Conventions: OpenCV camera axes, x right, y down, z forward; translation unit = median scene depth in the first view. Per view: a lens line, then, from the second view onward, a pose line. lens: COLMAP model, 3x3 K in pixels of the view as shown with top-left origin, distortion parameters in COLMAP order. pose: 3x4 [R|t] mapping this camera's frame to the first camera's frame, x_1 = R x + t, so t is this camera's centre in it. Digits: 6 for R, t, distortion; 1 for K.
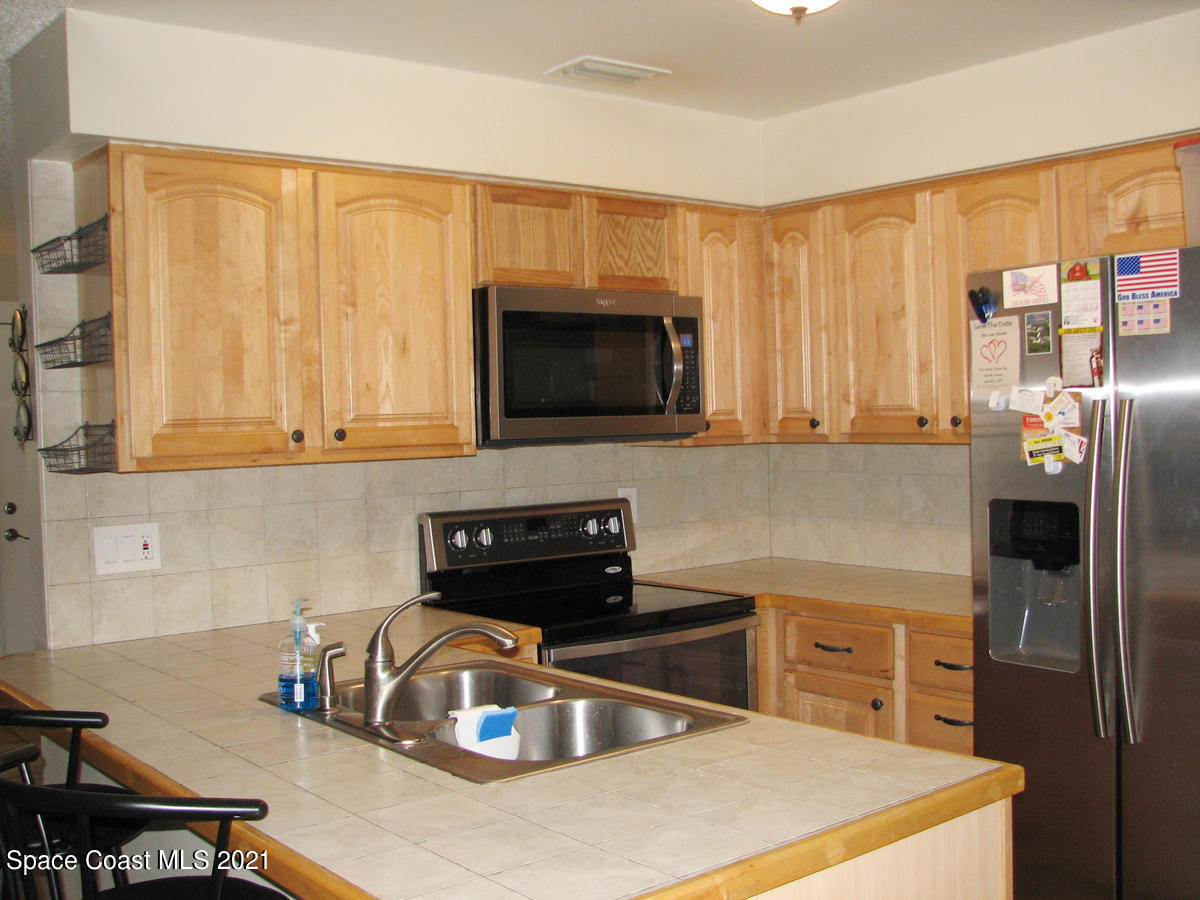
lens RADIAL K [[1297.5, 0, 600.0], [0, 1297.5, 450.0], [0, 0, 1]] dist [-0.196068, 0.234690]
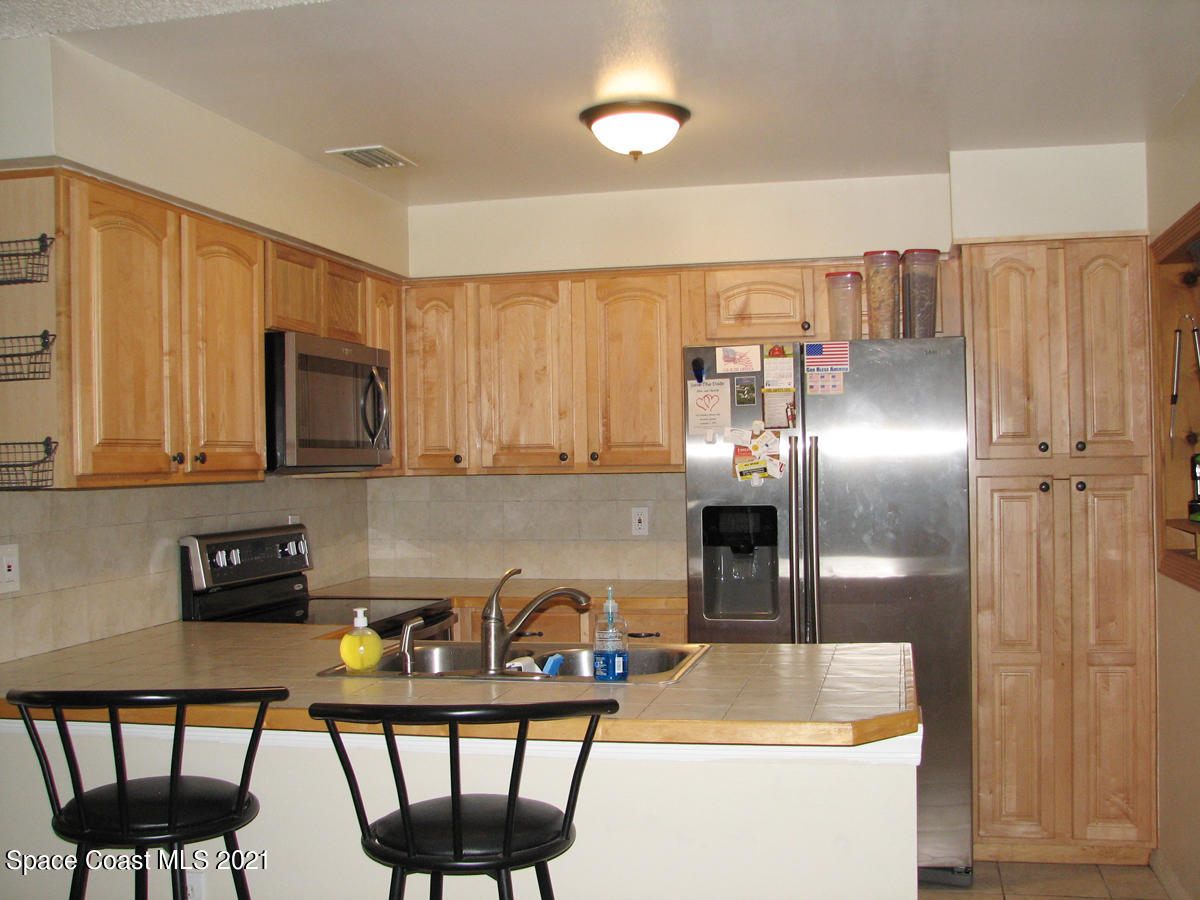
lens RADIAL K [[1297.5, 0, 600.0], [0, 1297.5, 450.0], [0, 0, 1]] dist [-0.196068, 0.234690]
pose [[0.787538, 0.016151, 0.616055, -0.585979], [0.014424, 0.998900, -0.044627, 0.033409], [-0.616097, 0.044031, 0.786438, -0.057769]]
